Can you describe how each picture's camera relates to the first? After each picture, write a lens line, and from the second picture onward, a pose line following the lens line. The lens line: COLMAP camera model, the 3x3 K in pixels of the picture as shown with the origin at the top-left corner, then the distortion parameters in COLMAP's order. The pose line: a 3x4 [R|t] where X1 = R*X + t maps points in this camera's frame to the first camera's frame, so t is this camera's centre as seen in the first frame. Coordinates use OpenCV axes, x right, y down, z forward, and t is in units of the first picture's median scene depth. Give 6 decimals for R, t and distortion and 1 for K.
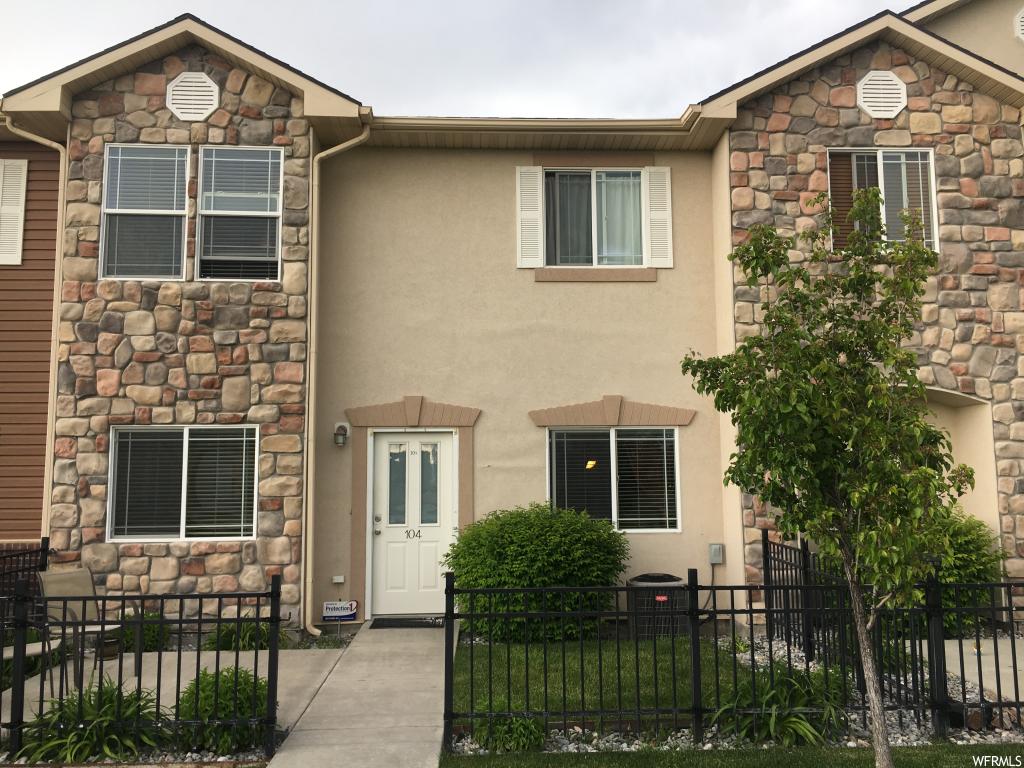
lens RADIAL K [[865.7, 0, 511.7], [0, 865.7, 386.7], [0, 0, 1]] dist [0.069424, -0.028618]
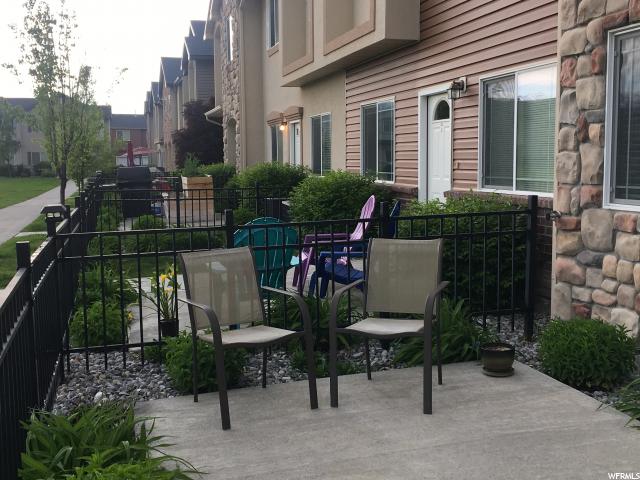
lens RADIAL K [[773.3, 0, 320.6], [0, 773.3, 242.2], [0, 0, 1]] dist [0.013863, 0.000000]
pose [[0.213604, 0.103171, -0.971457, 0.074917], [0.130740, 0.982444, 0.133085, 0.095108], [0.968132, -0.155436, 0.196365, 0.667127]]
